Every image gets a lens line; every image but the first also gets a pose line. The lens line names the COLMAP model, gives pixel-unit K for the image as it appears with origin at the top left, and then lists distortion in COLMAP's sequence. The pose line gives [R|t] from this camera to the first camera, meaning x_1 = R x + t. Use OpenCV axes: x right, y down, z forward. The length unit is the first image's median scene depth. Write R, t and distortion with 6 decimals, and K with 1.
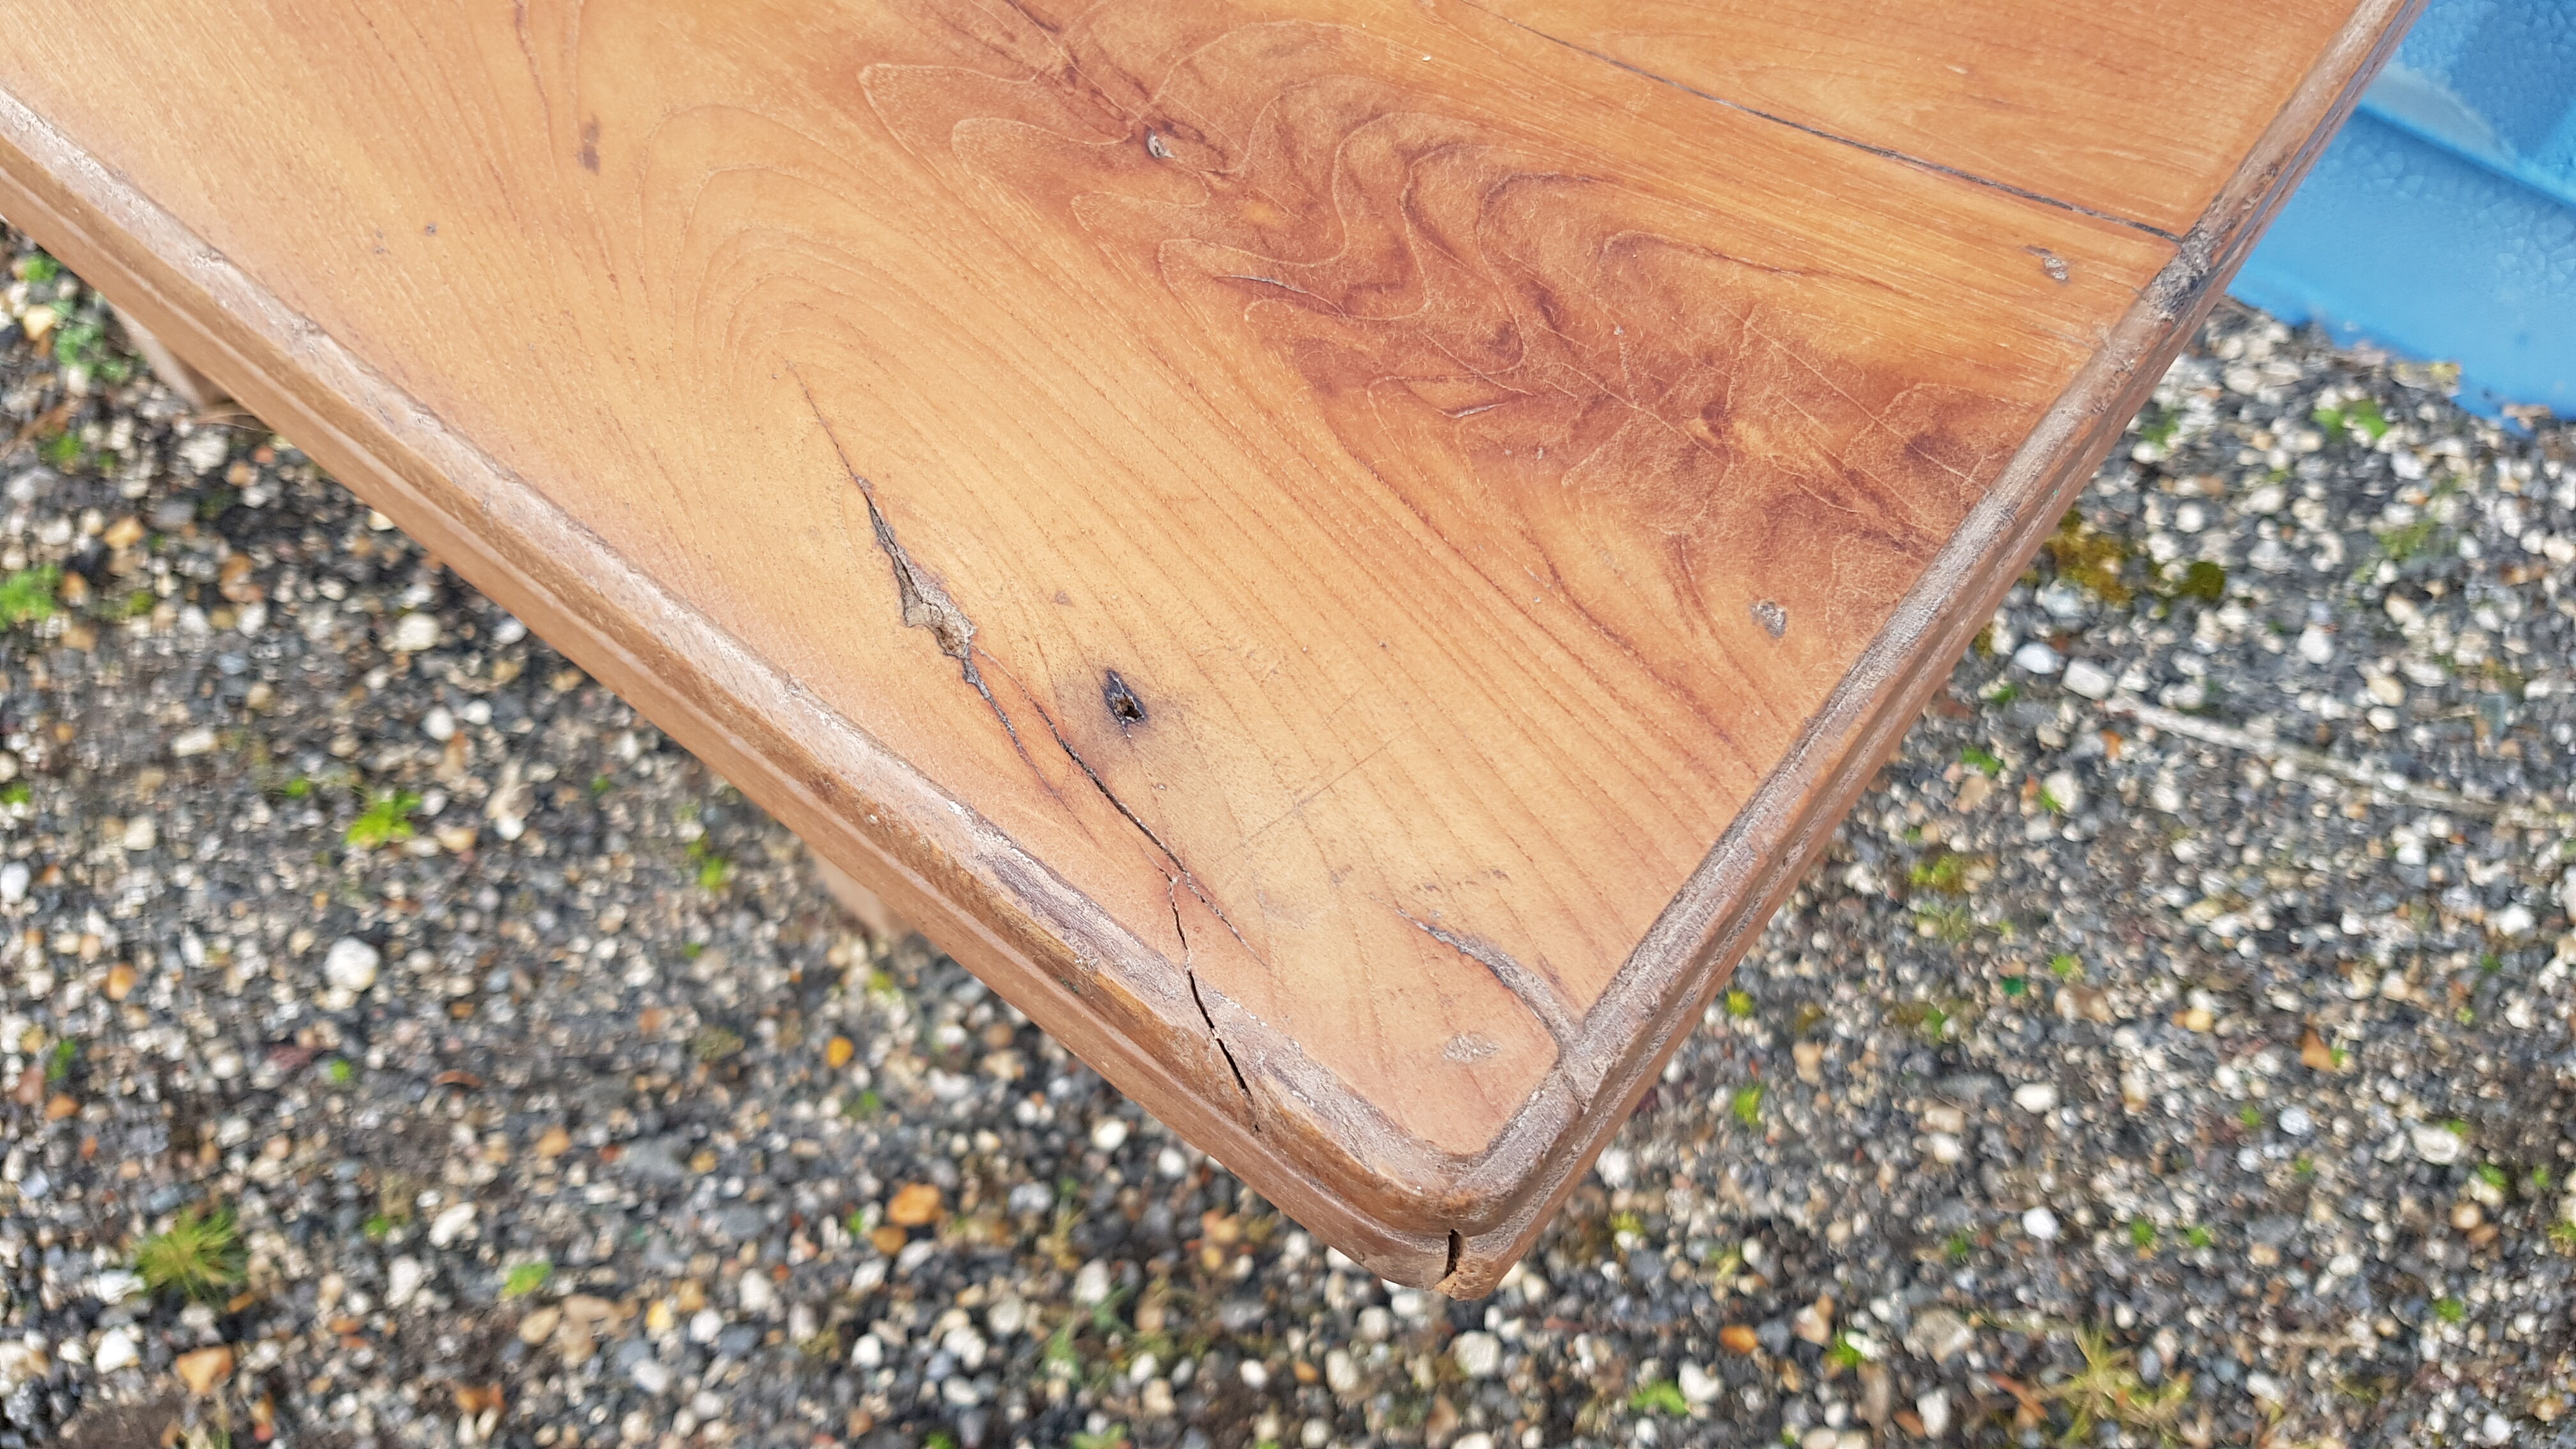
lens RADIAL K [[2050.8, 0, 1280.0], [0, 2050.8, 701.6], [0, 0, 1]] dist [0.022221, -0.071679]
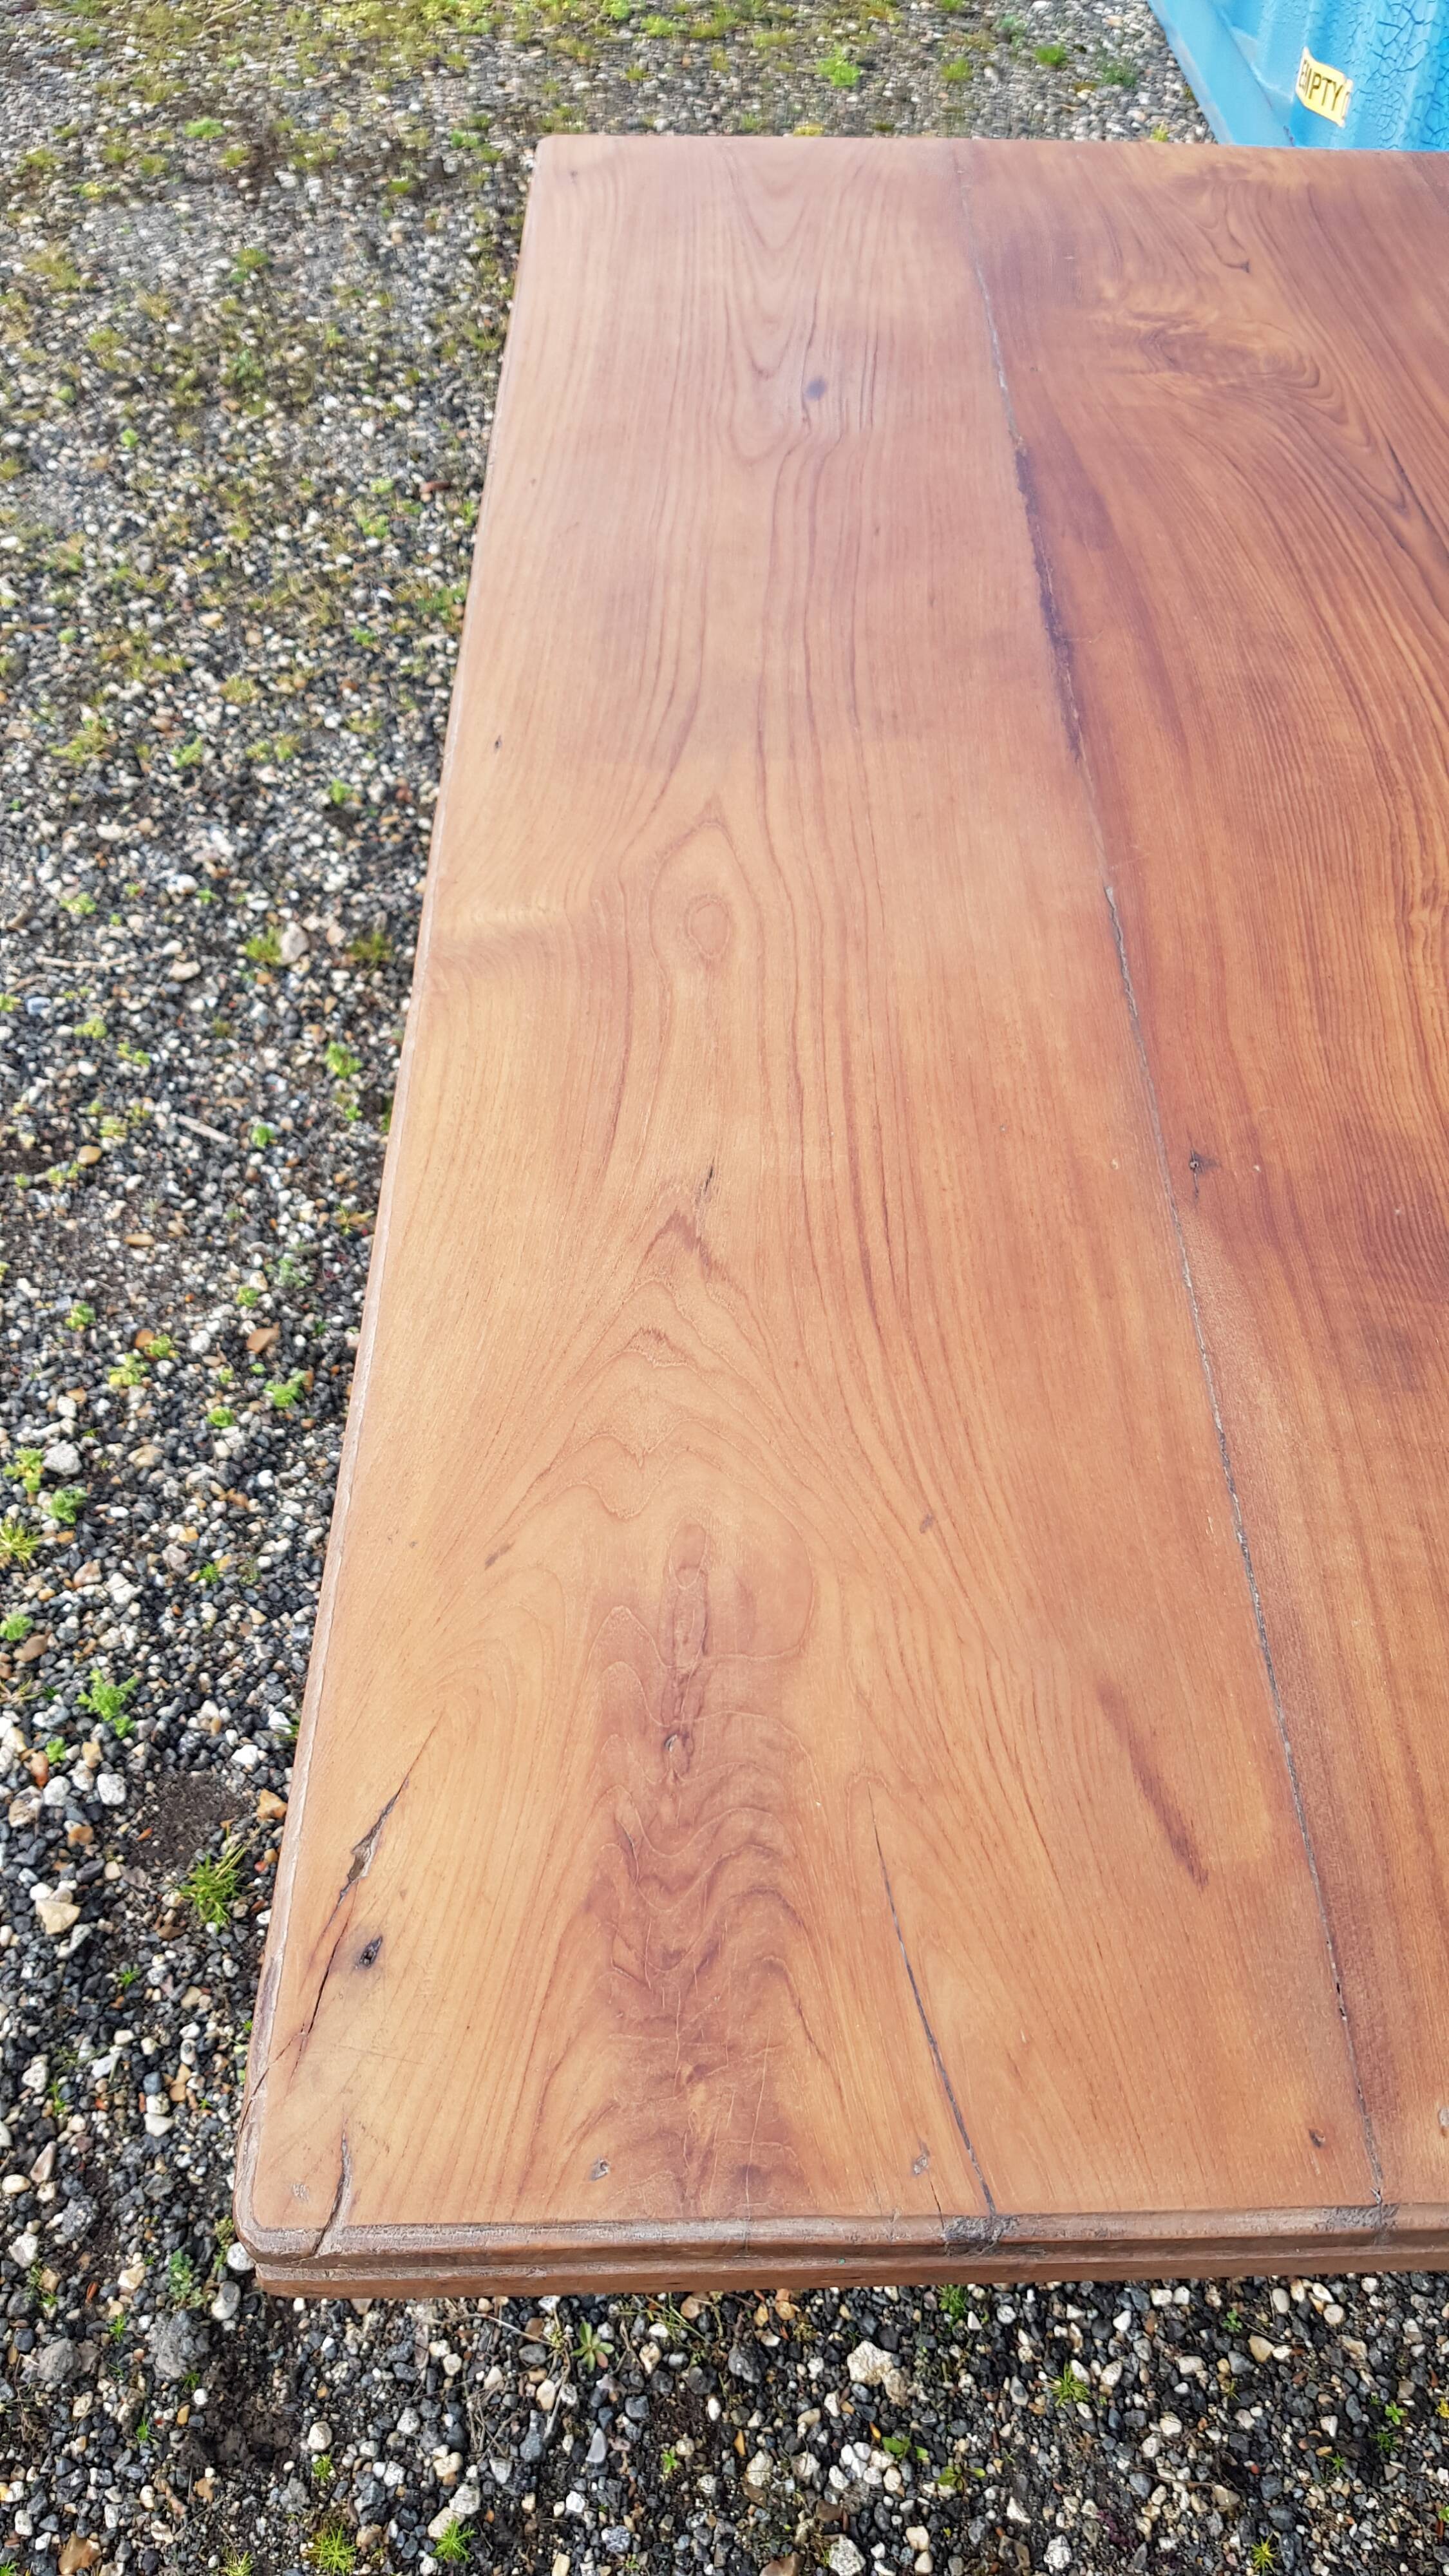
lens RADIAL K [[2005.1, 0, 730.2], [0, 2005.1, 1284.9], [0, 0, 1]] dist [0.073202, -0.144346]
pose [[0.634510, 0.570314, -0.521669, 0.222237], [-0.649390, 0.759385, 0.040339, -0.220883], [0.419154, 0.313171, 0.852194, -0.221453]]
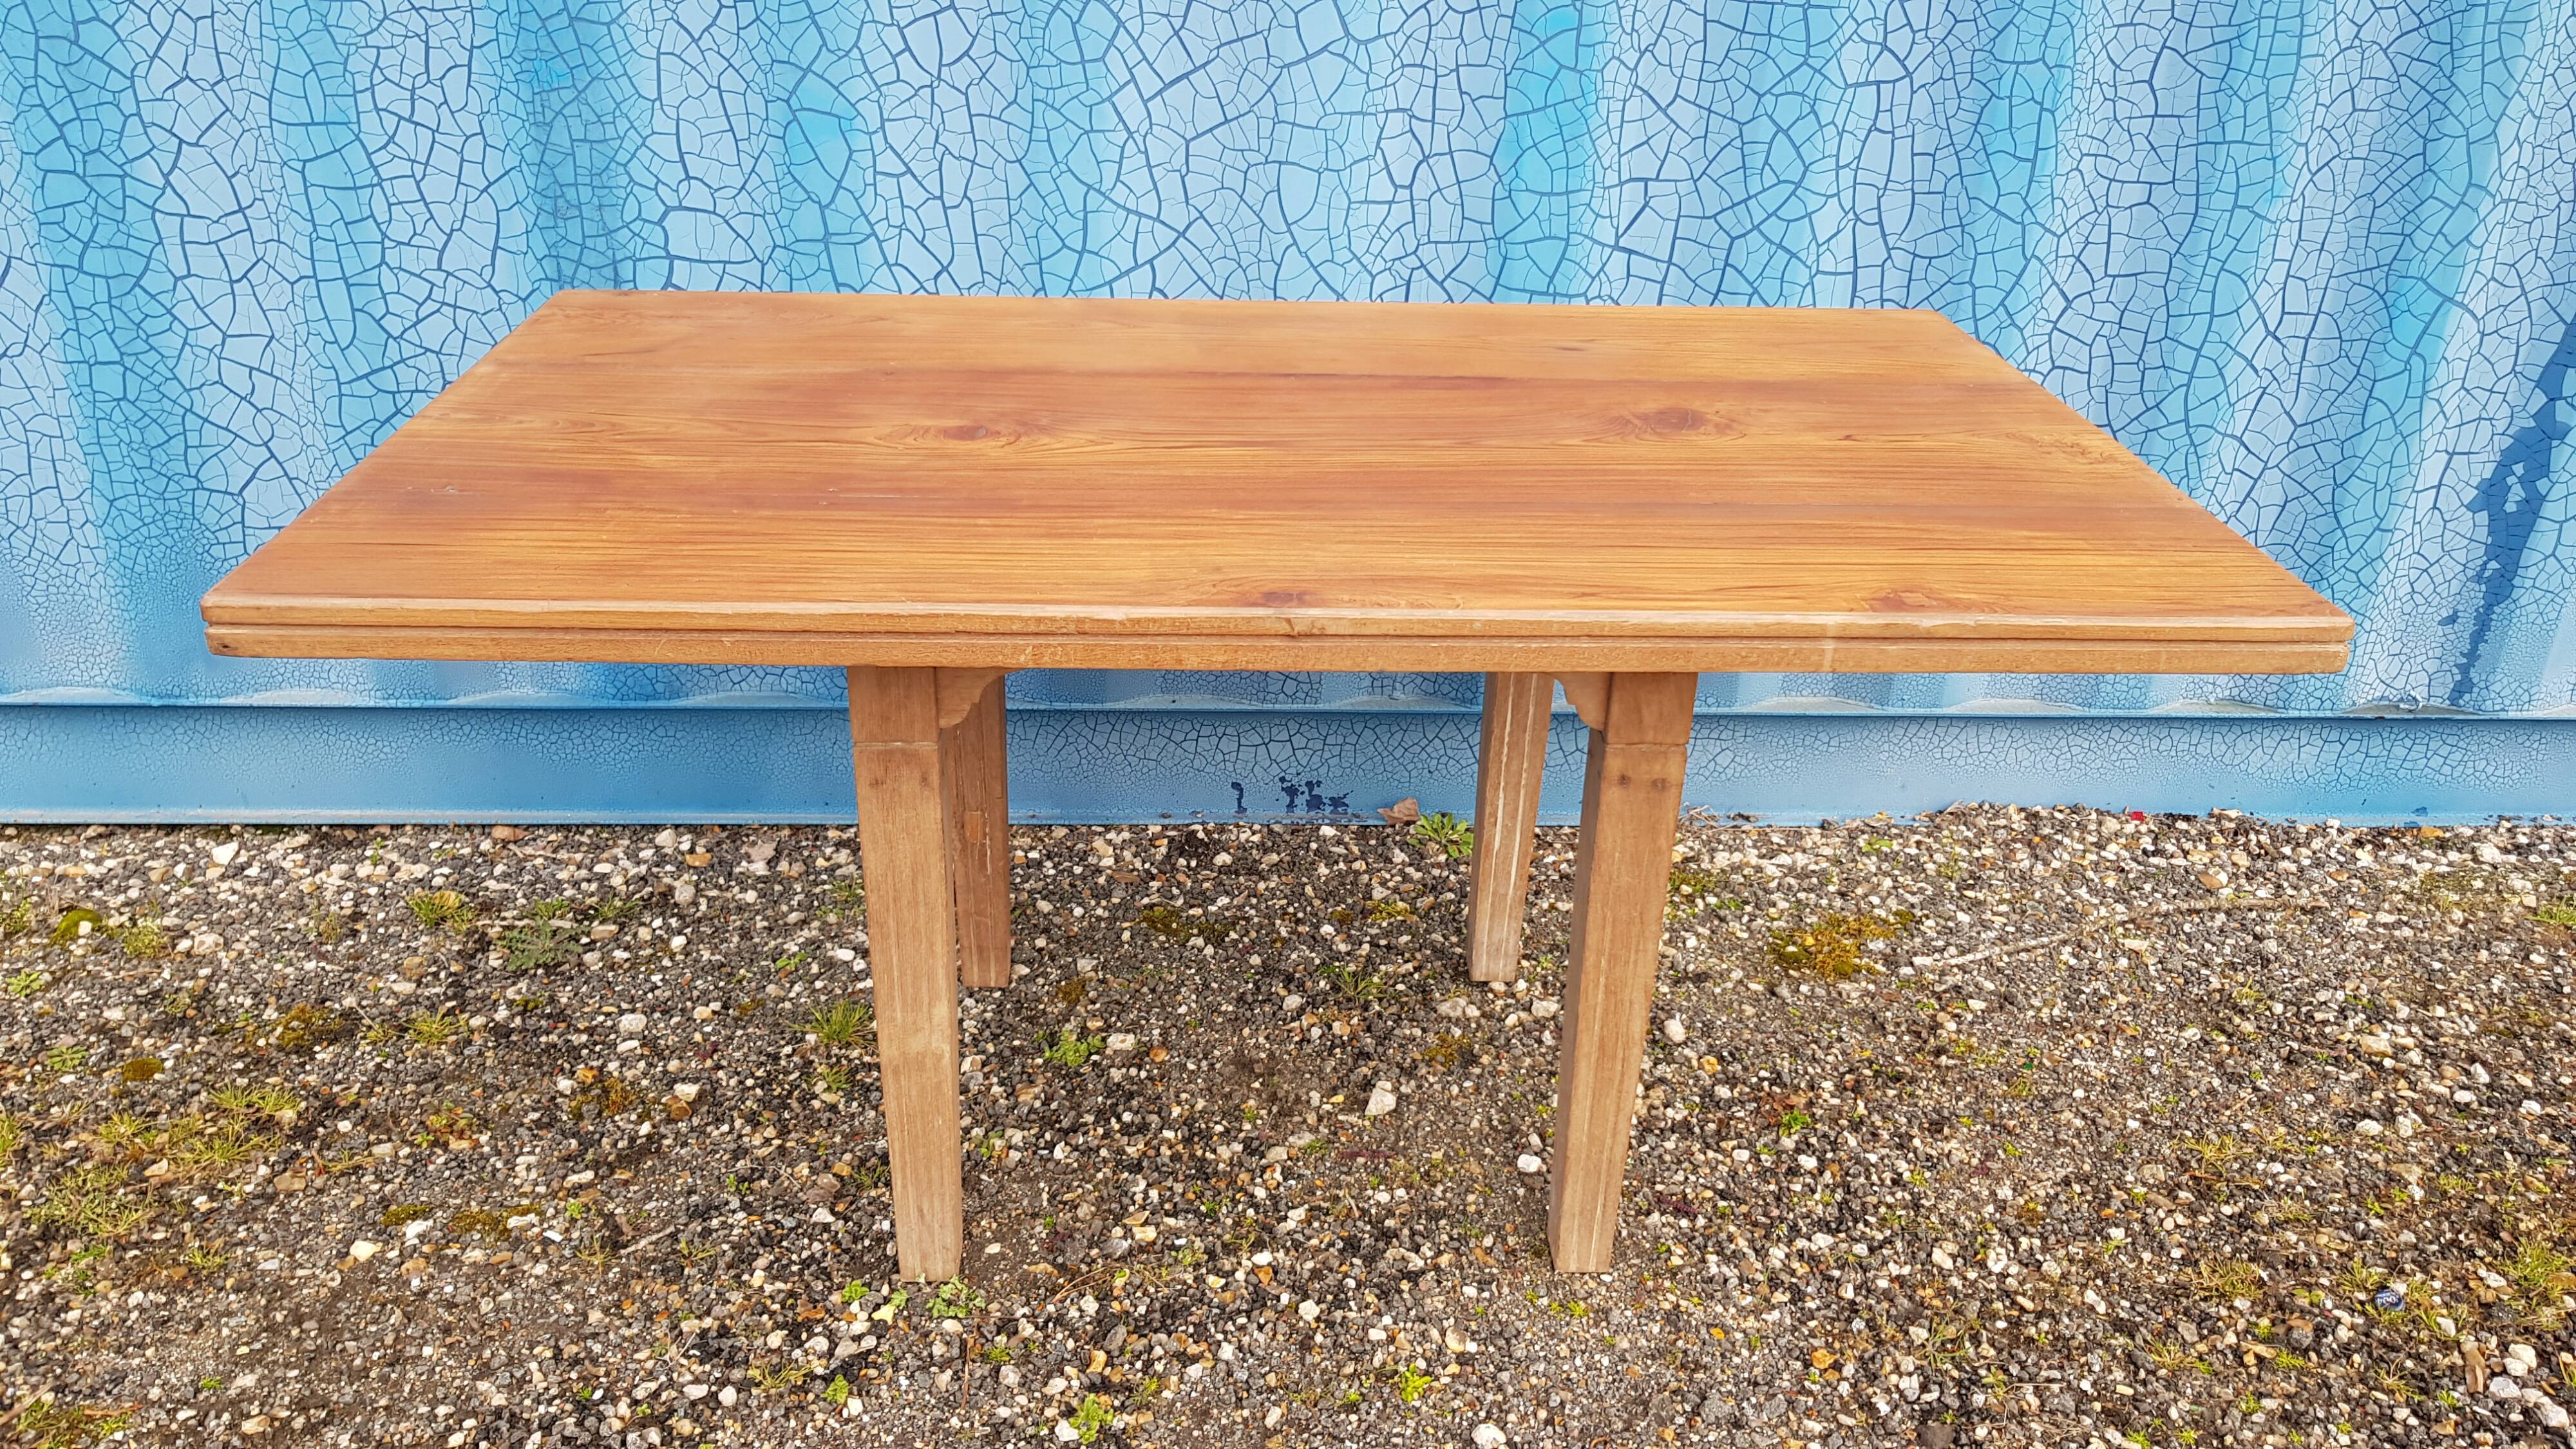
lens RADIAL K [[2005.1, 0, 1300.5], [0, 2005.1, 712.0], [0, 0, 1]] dist [0.073202, -0.144346]
pose [[0.746662, -0.278824, 0.603948, -1.393978], [0.545082, 0.776862, -0.315232, 0.106247], [-0.381290, 0.564573, 0.732035, -0.453136]]
